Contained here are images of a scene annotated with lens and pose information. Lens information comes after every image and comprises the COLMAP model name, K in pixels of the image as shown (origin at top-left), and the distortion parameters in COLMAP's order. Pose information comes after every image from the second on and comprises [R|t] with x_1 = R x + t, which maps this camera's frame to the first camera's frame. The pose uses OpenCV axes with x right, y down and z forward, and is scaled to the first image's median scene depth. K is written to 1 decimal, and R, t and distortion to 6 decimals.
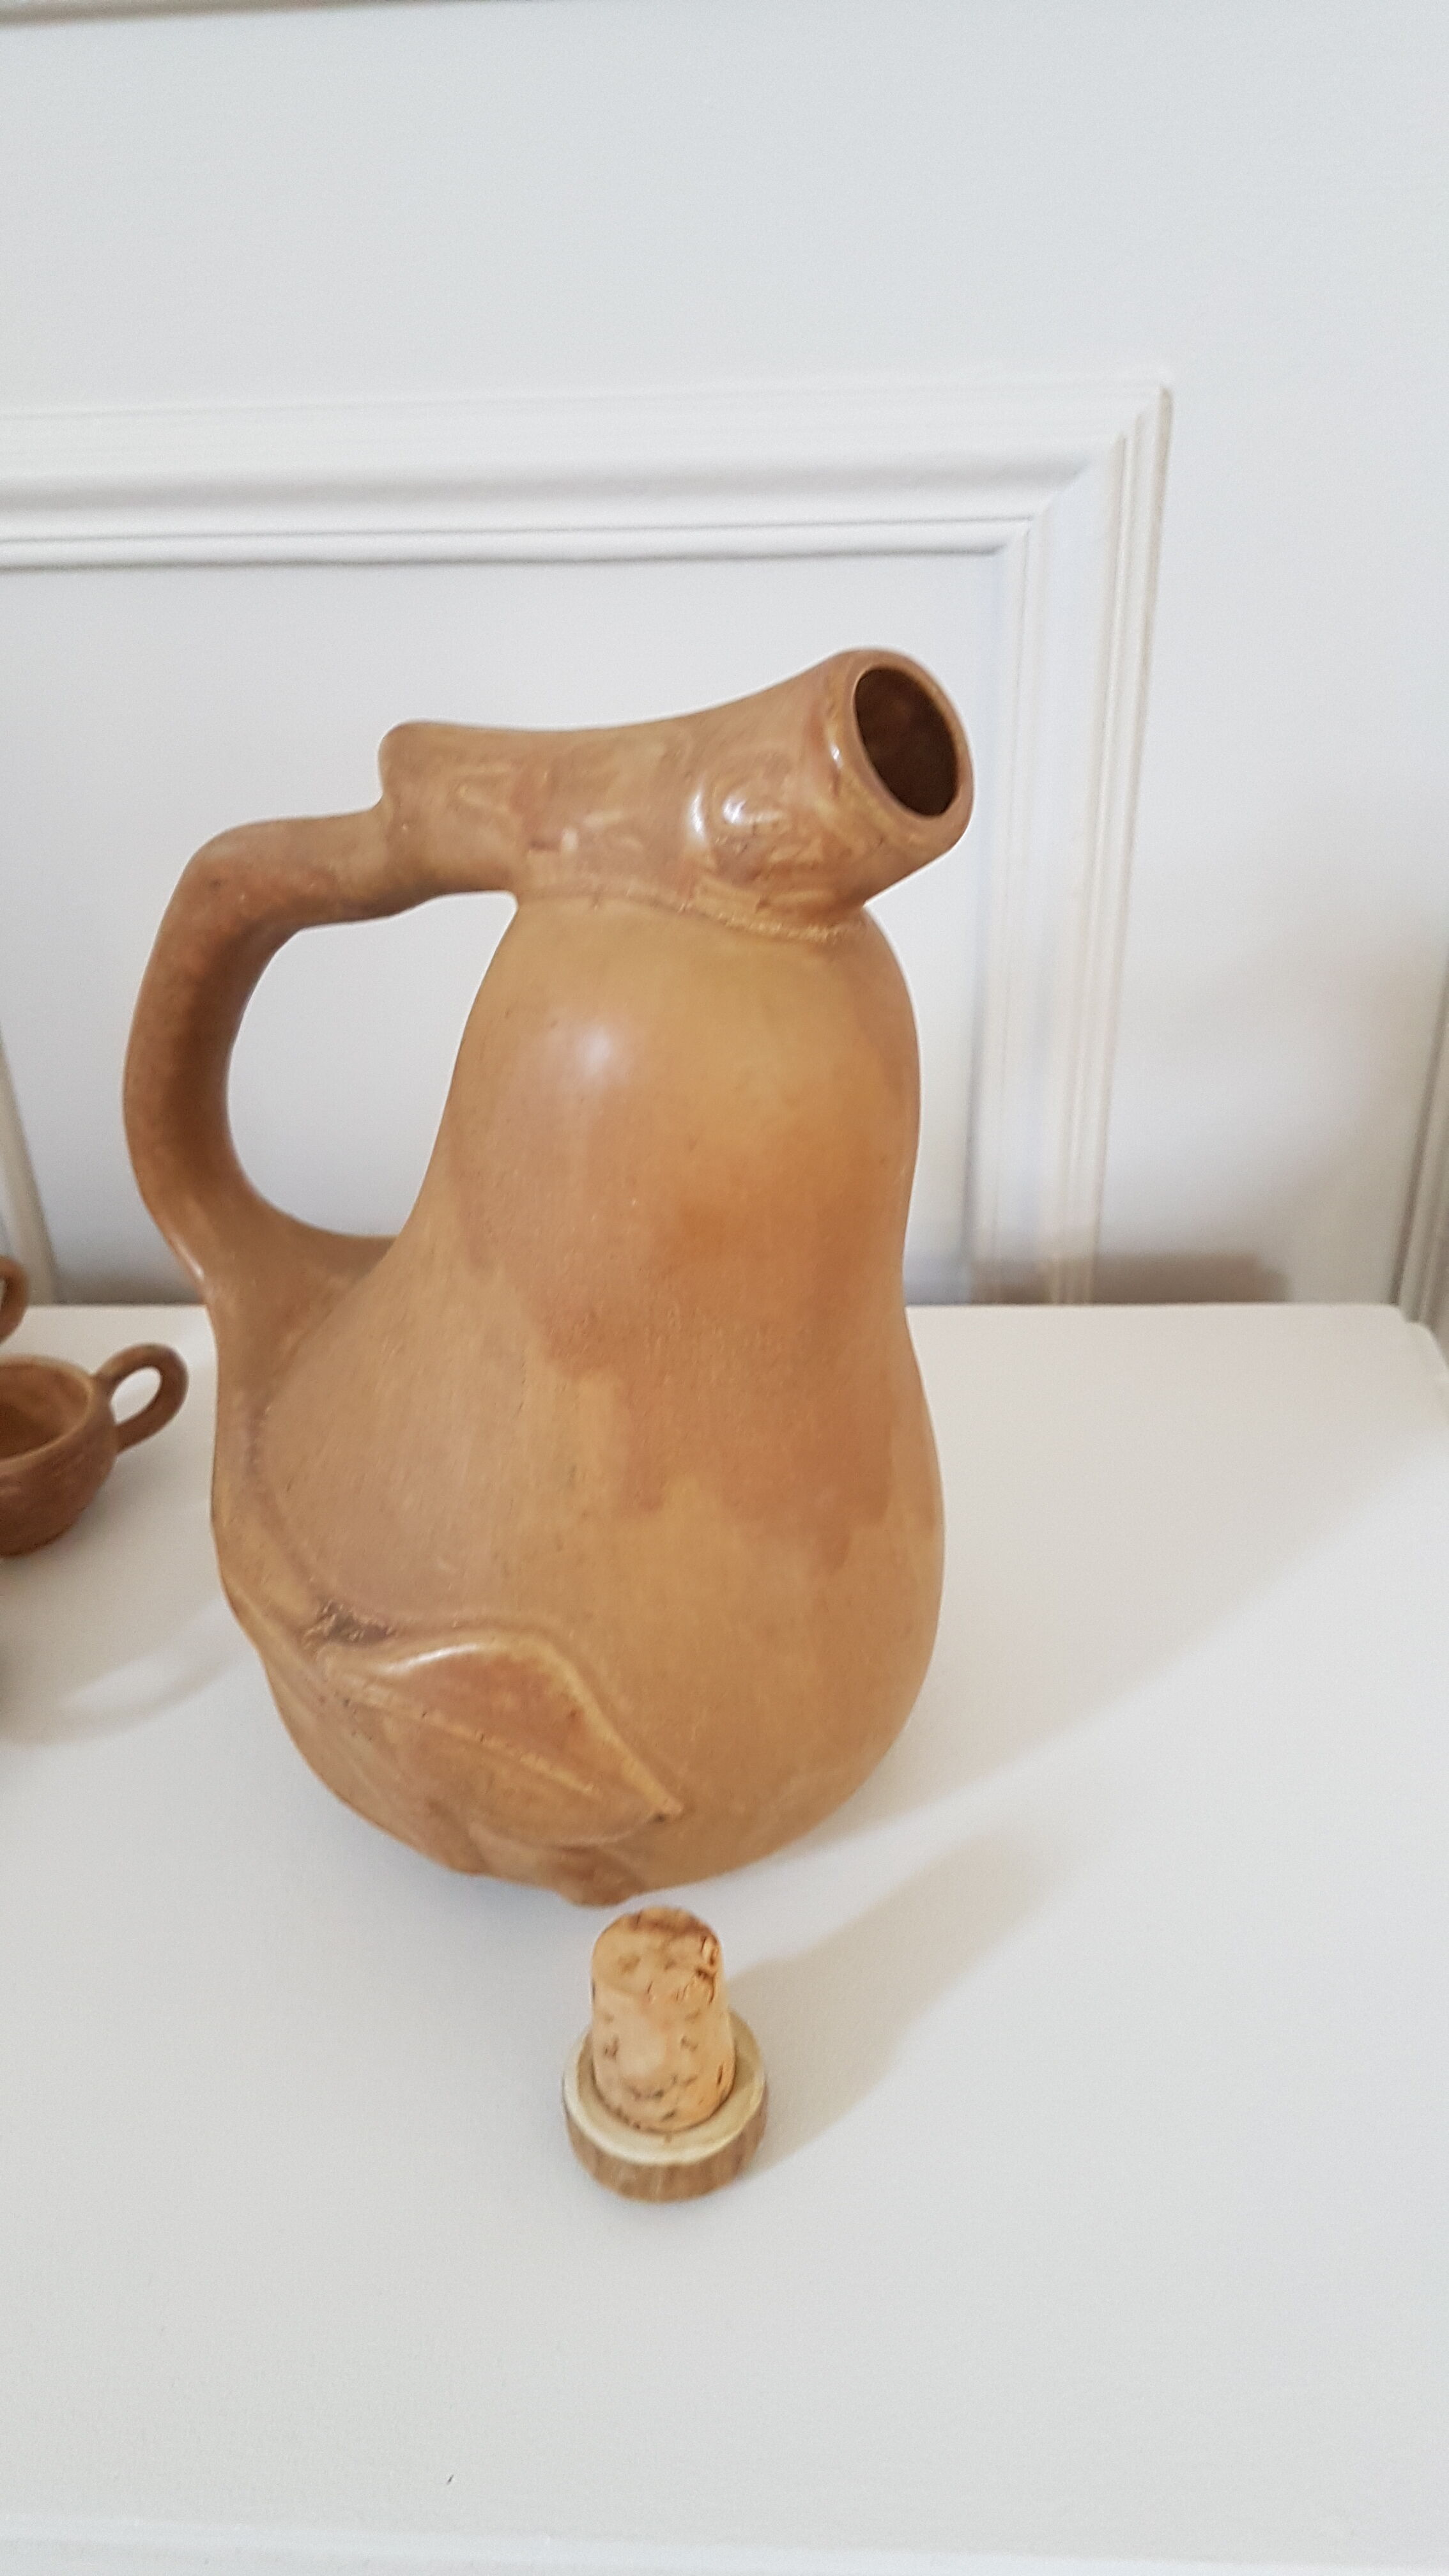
lens RADIAL K [[1967.4, 0, 687.5], [0, 1967.4, 1255.4], [0, 0, 1]] dist [0.274477, -0.649981]
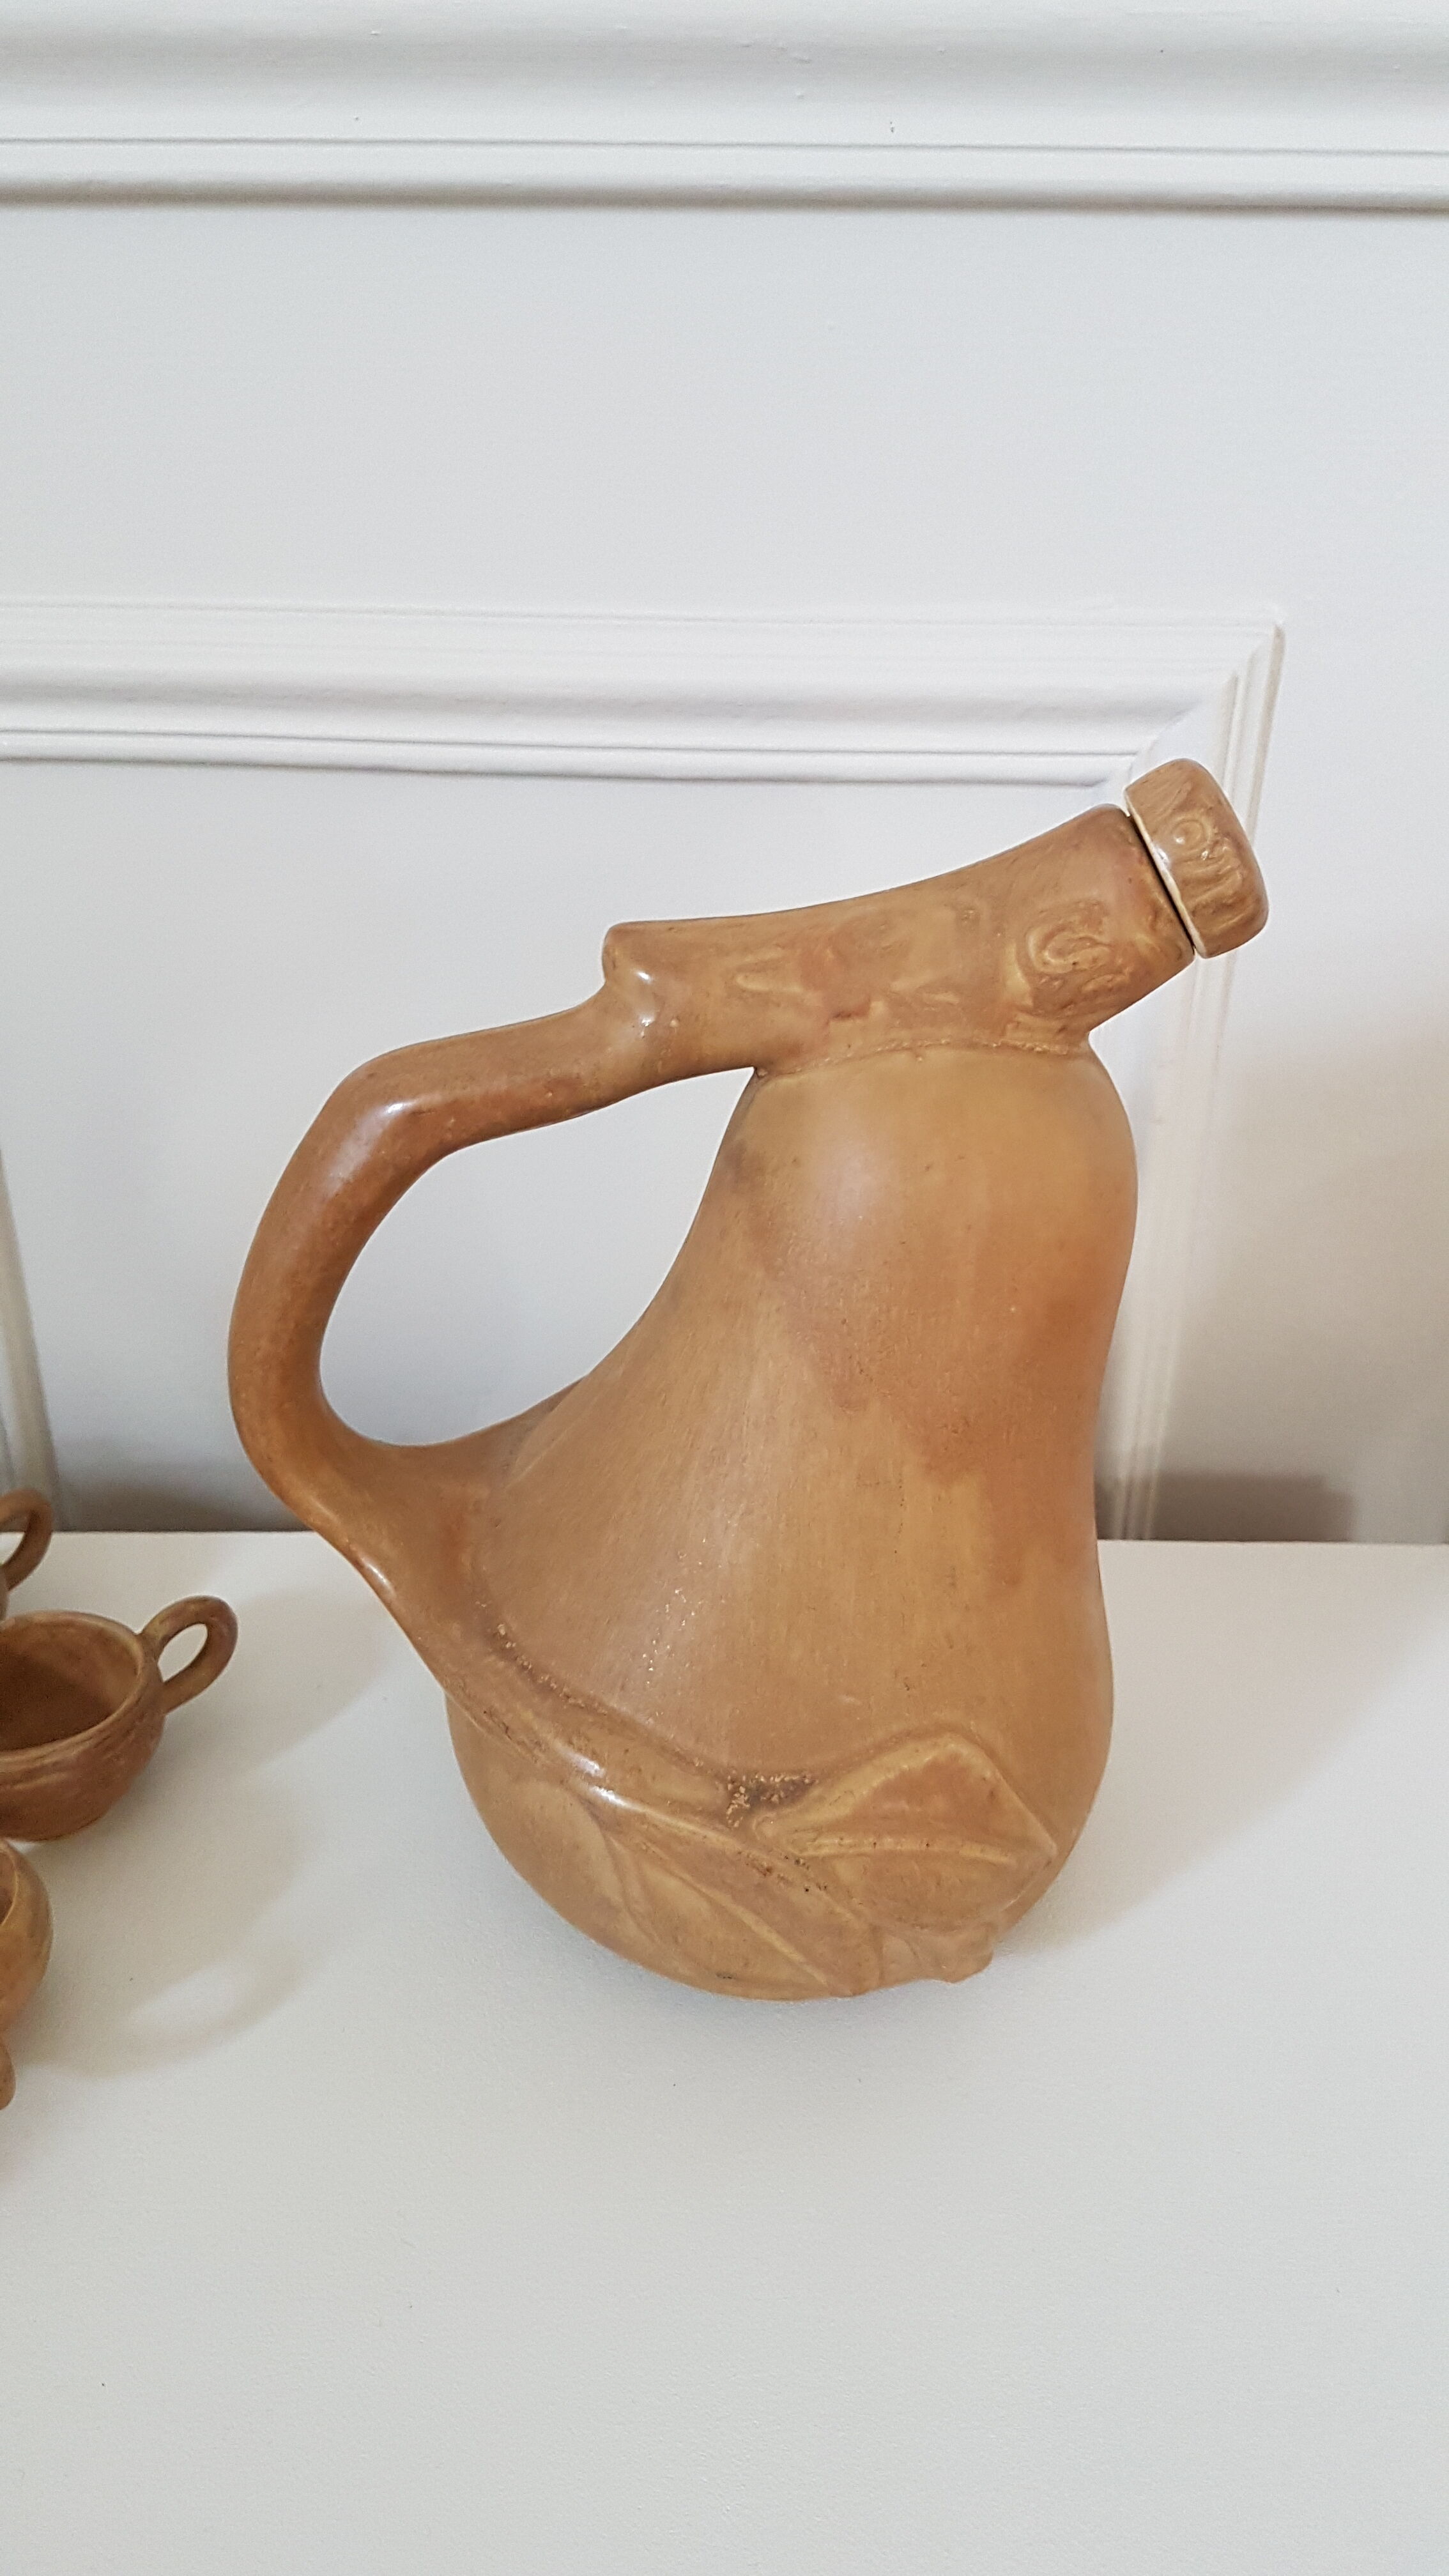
lens RADIAL K [[1967.4, 0, 687.5], [0, 1967.4, 1255.4], [0, 0, 1]] dist [0.274477, -0.649981]
pose [[0.841830, -0.217602, 0.493934, -0.694961], [0.243433, 0.969839, 0.012369, -0.109550], [-0.481728, 0.109827, 0.869411, 0.108342]]
